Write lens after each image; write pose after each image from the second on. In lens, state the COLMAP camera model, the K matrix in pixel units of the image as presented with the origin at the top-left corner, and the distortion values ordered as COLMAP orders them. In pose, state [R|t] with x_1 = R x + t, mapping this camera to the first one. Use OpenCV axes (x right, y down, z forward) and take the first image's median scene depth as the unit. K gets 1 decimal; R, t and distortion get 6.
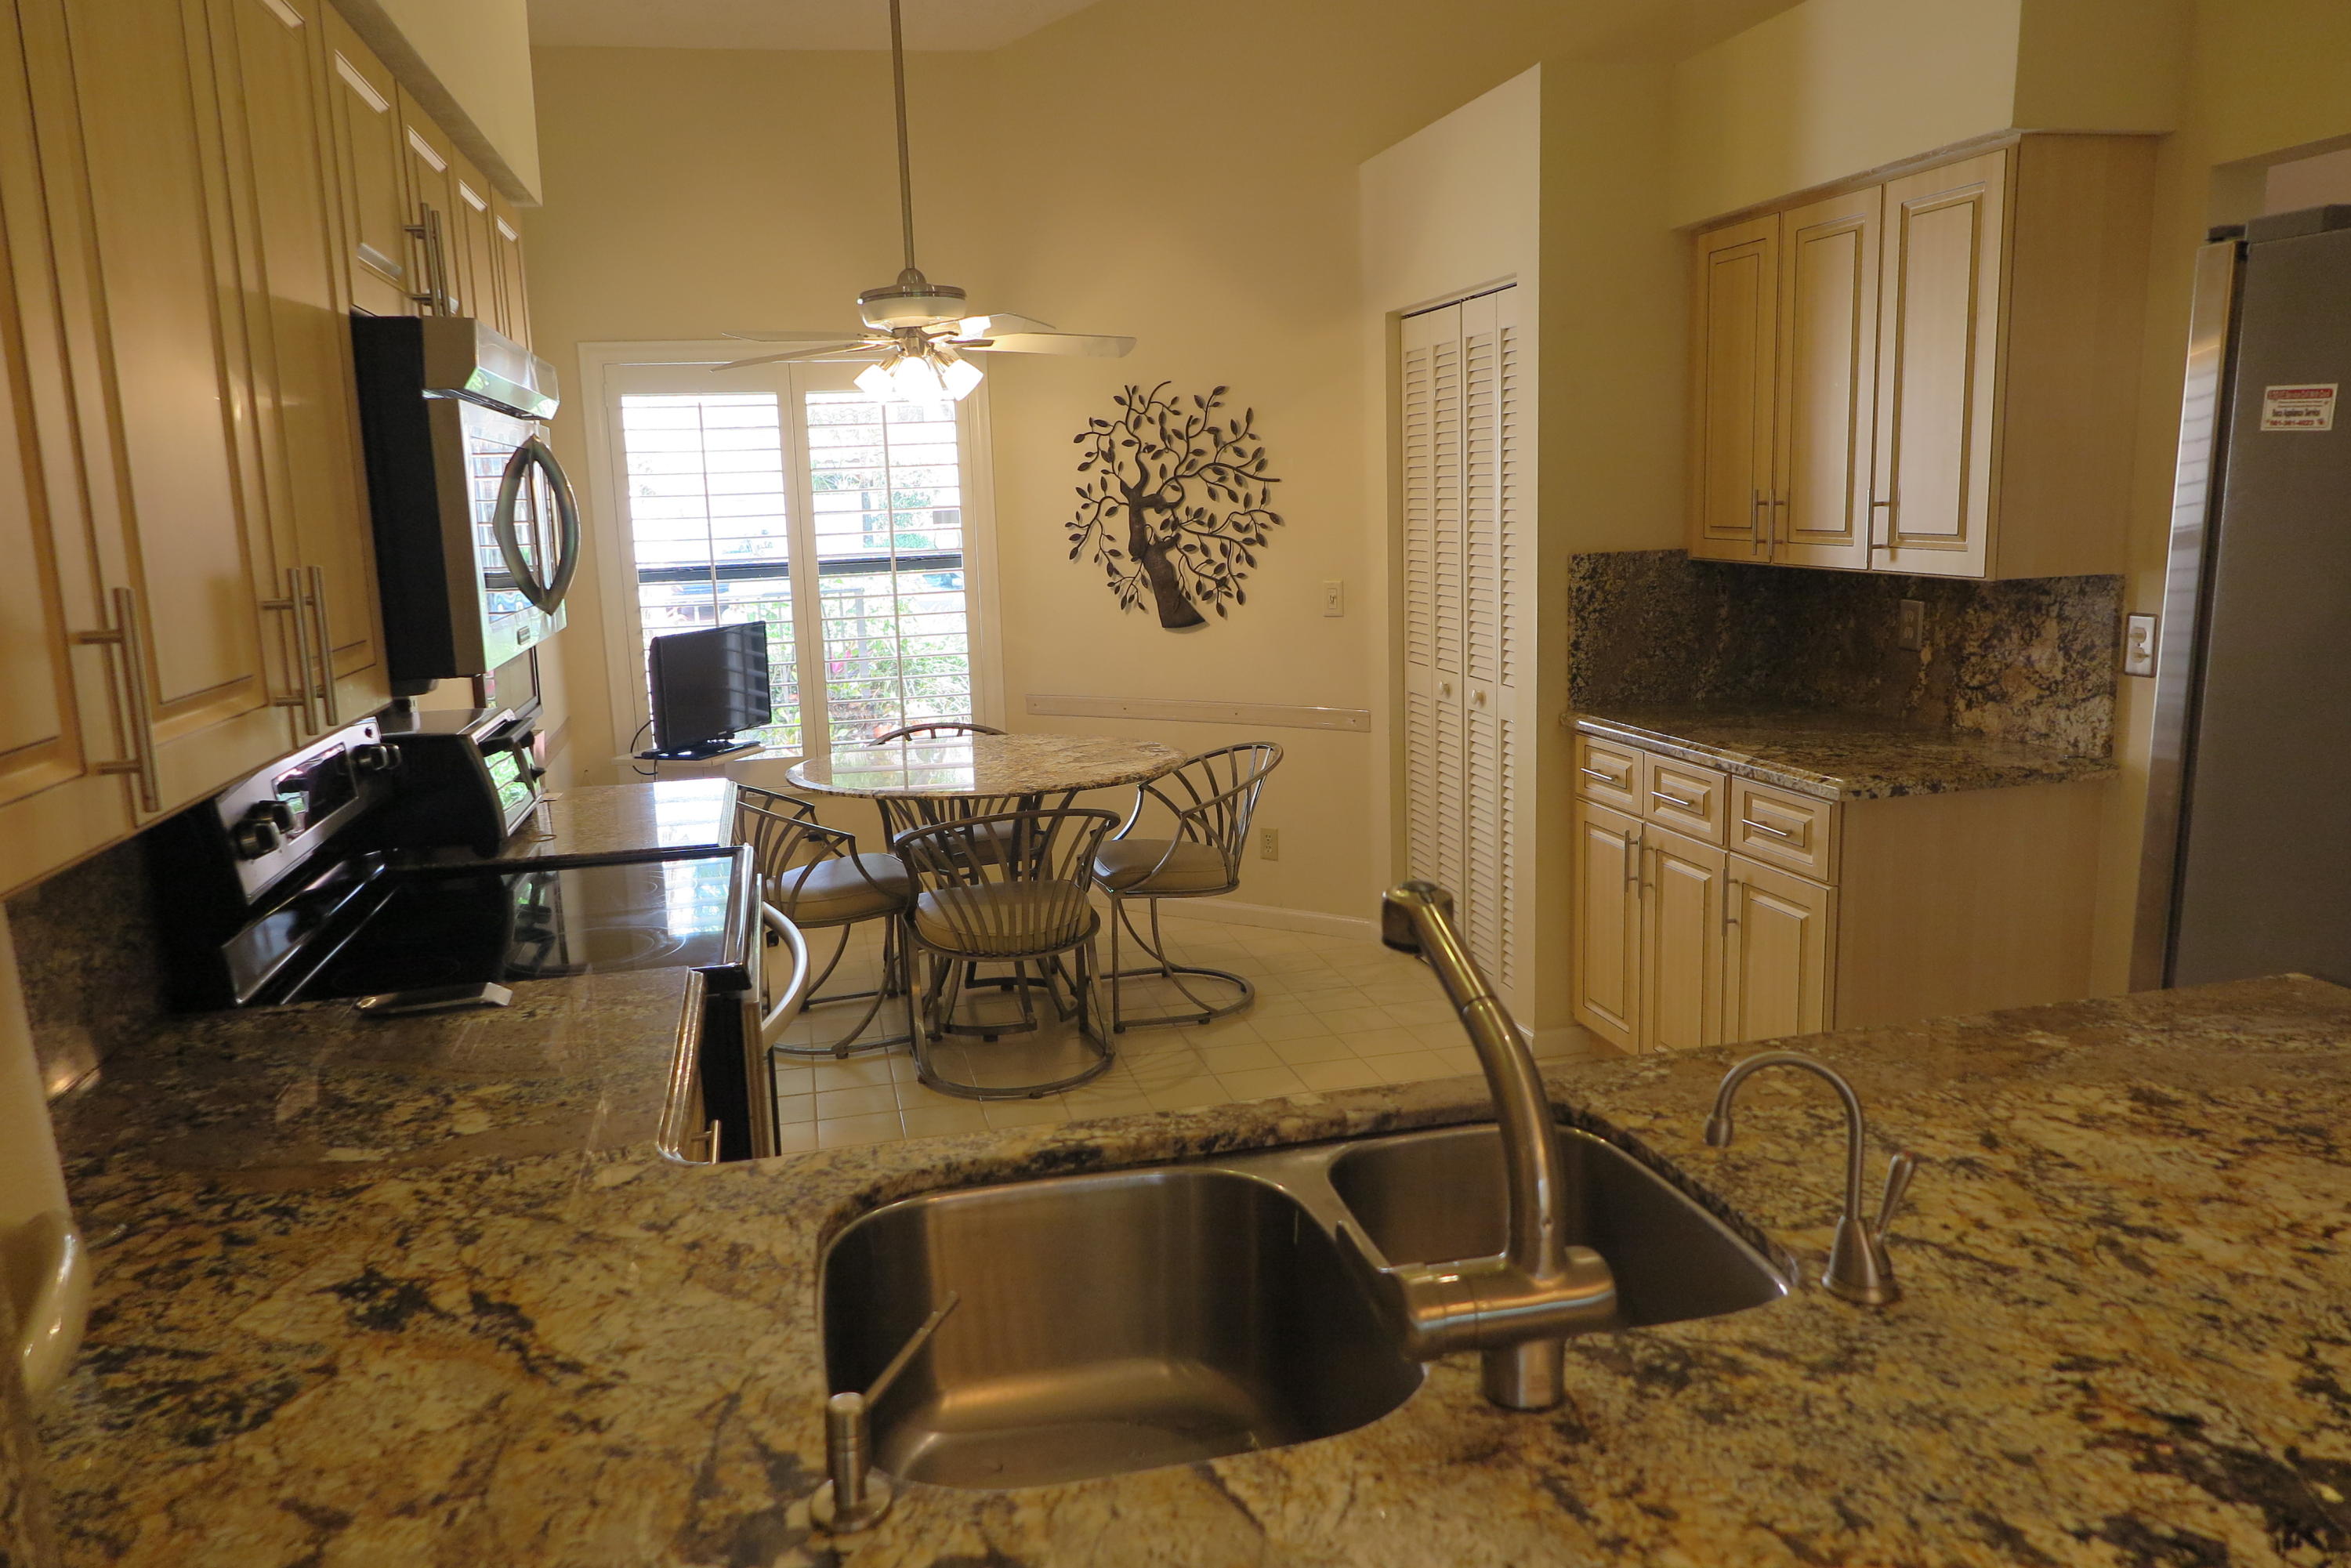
lens RADIAL K [[1640.3, 0, 1179.7], [0, 1640.3, 740.6], [0, 0, 1]] dist [0.045278, 0.001201]
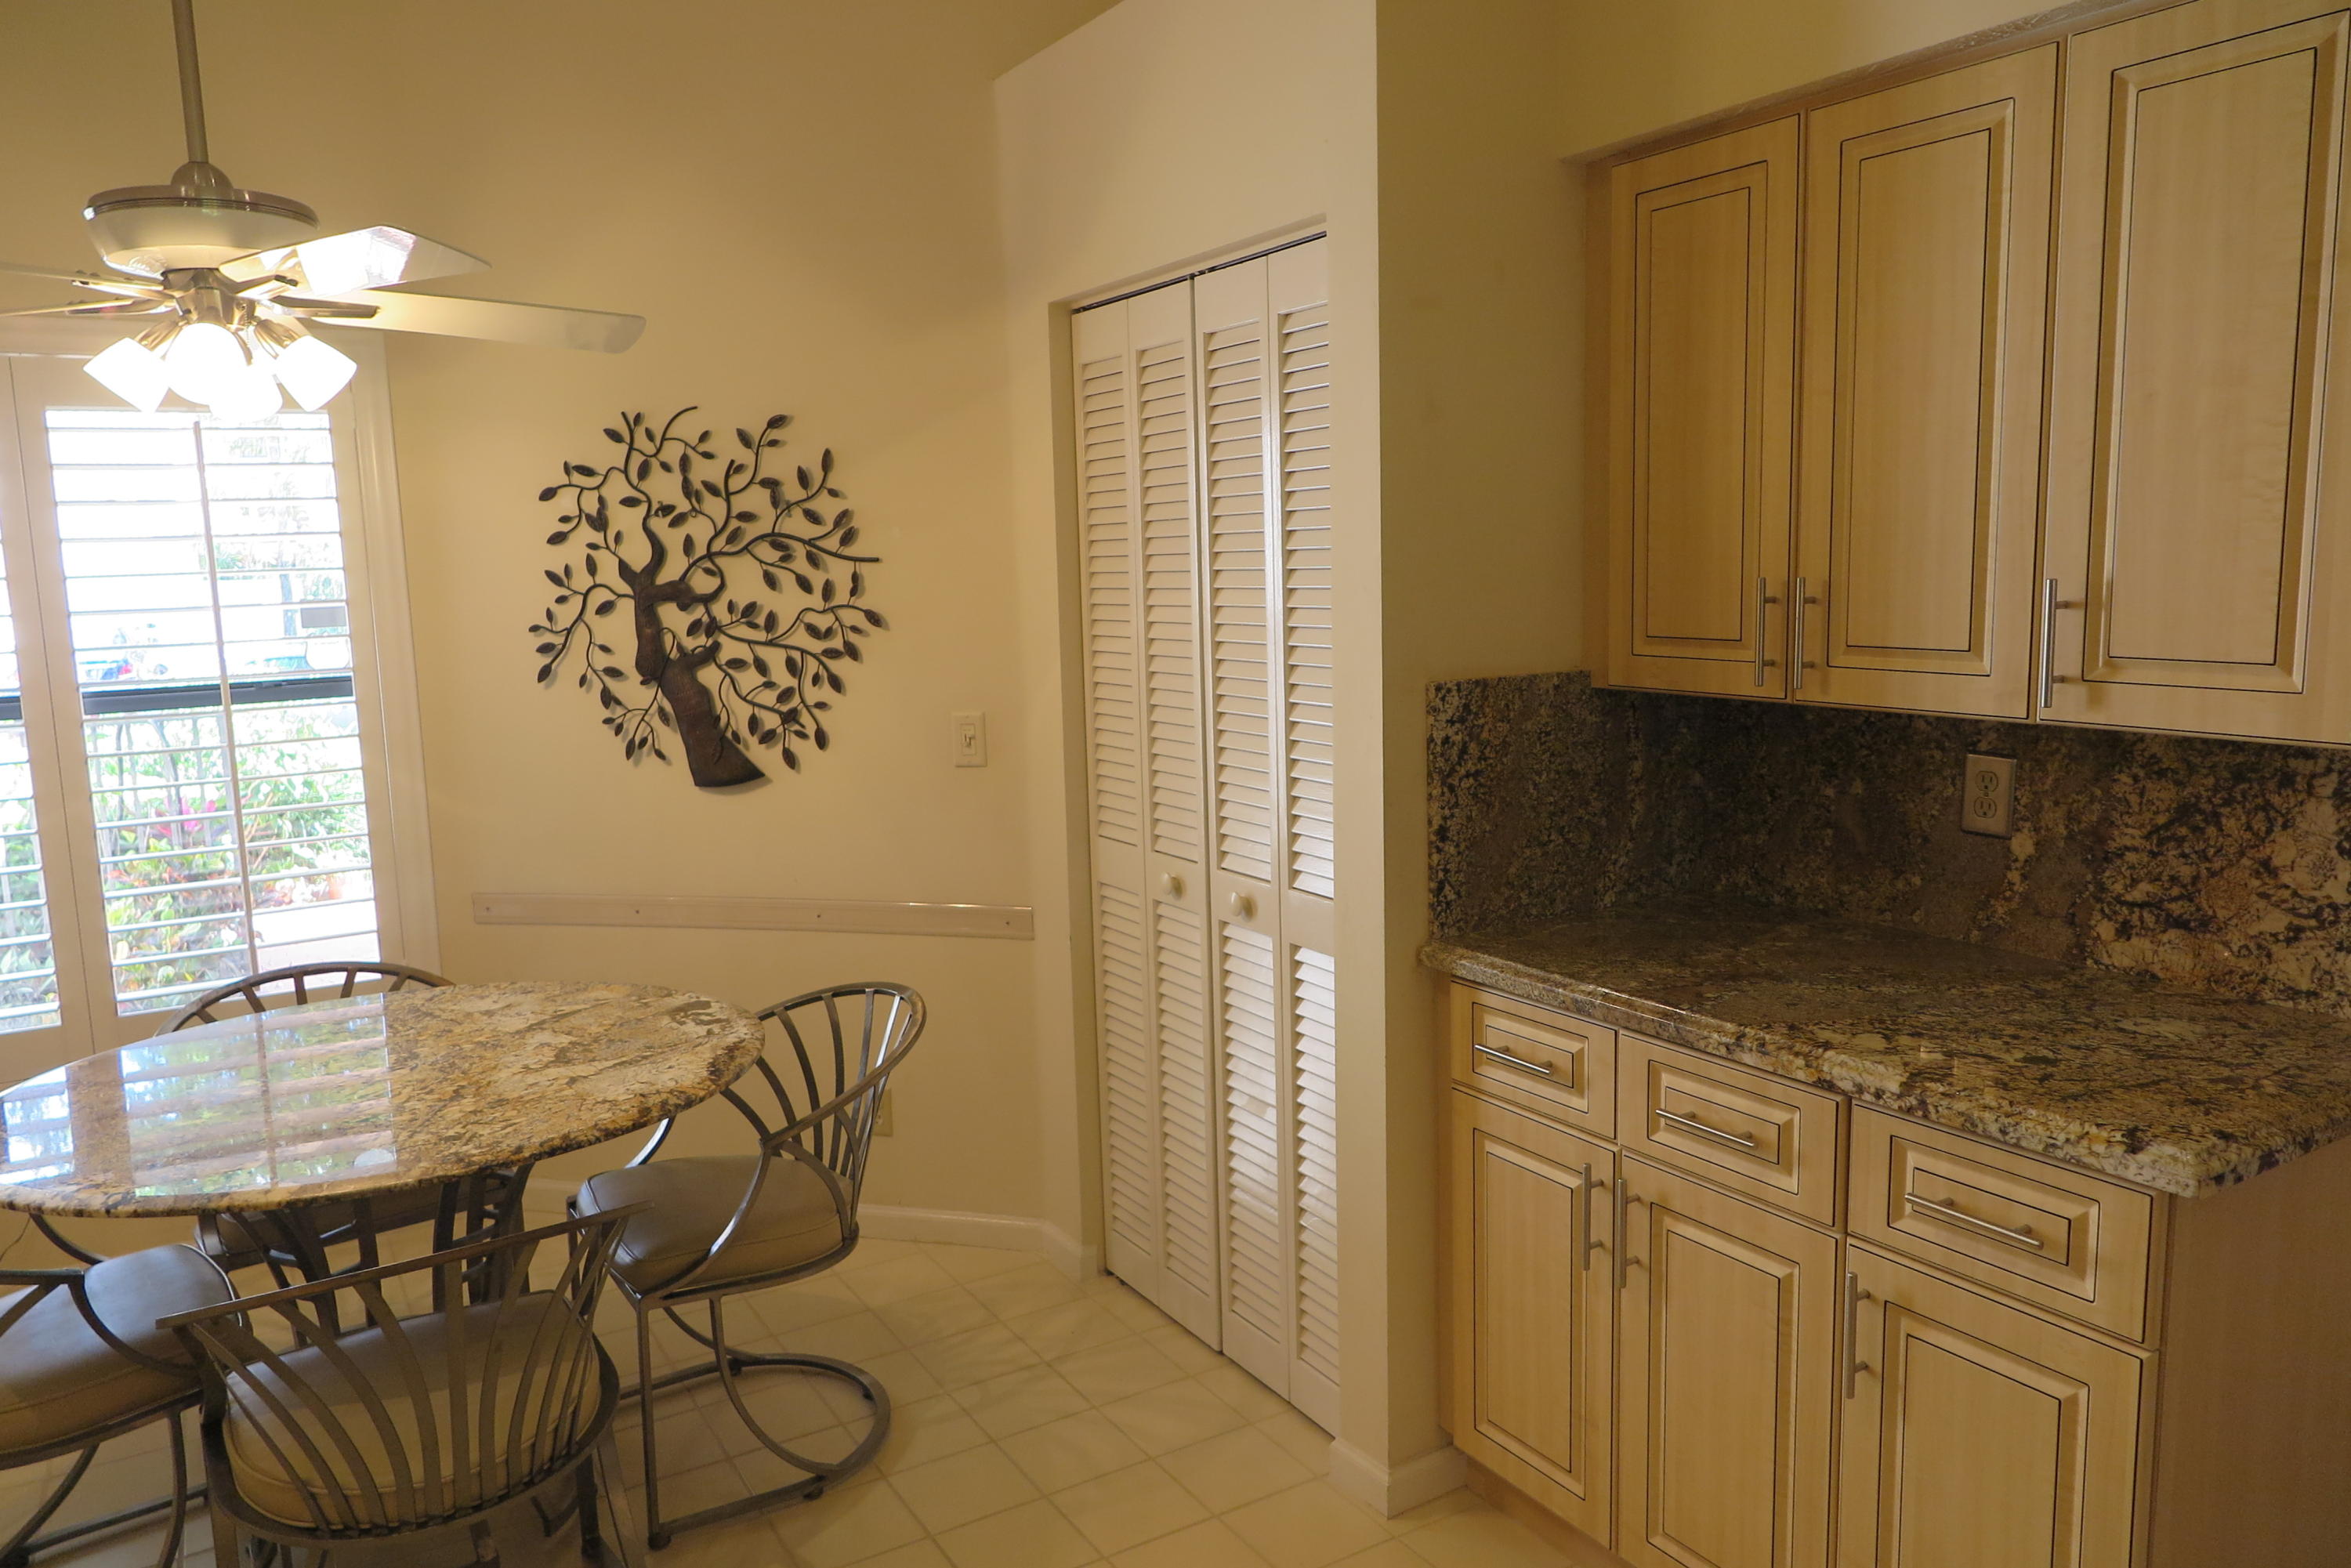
lens RADIAL K [[1603.6, 0, 1174.9], [0, 1603.6, 768.4], [0, 0, 1]] dist [-0.012629, 0.003753]
pose [[0.953006, -0.033958, 0.301043, -0.022199], [0.043671, 0.998718, -0.025591, -0.057019], [-0.299788, 0.037535, 0.953267, 0.378384]]
